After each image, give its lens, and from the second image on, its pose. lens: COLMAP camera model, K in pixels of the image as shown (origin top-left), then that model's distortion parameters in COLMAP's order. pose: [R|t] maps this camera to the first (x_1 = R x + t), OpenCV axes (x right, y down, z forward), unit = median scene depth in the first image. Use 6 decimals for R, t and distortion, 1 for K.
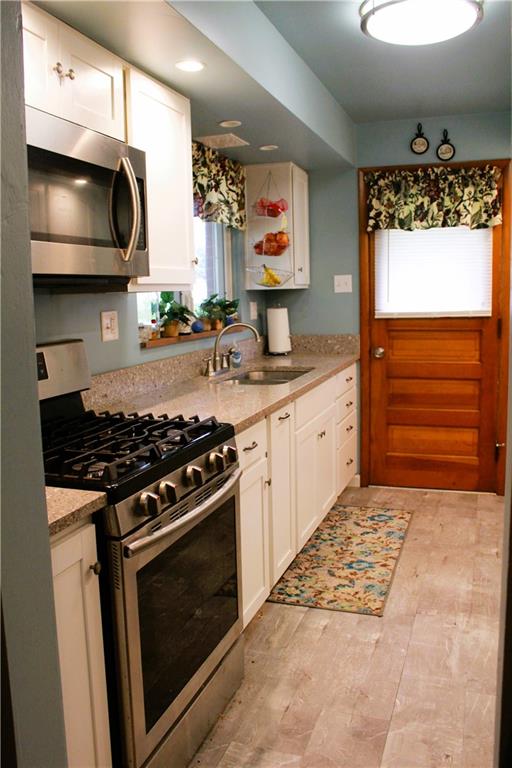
lens RADIAL K [[687.2, 0, 256.0], [0, 687.2, 384.0], [0, 0, 1]] dist [-0.146597, 0.130733]
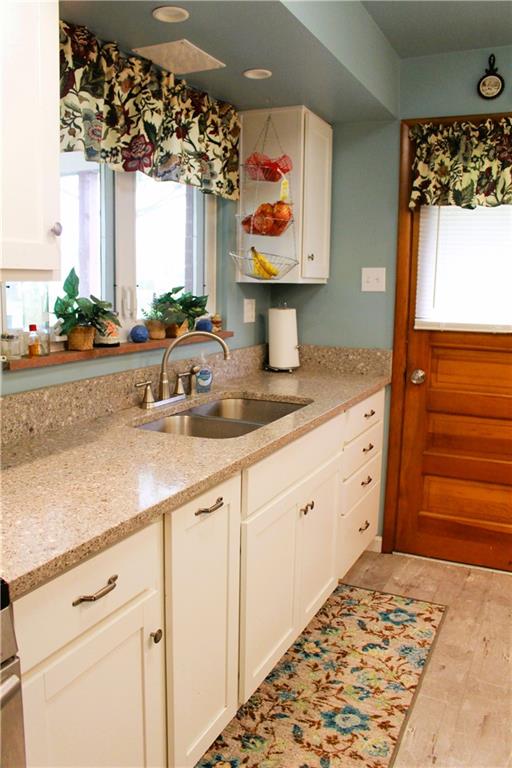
lens RADIAL K [[640.9, 0, 256.0], [0, 640.9, 384.0], [0, 0, 1]] dist [-0.161906, 0.136762]
pose [[0.991890, 0.058237, -0.112973, 0.093336], [-0.055579, 0.998102, 0.026534, -0.050166], [0.114304, -0.020040, 0.993244, 0.336065]]
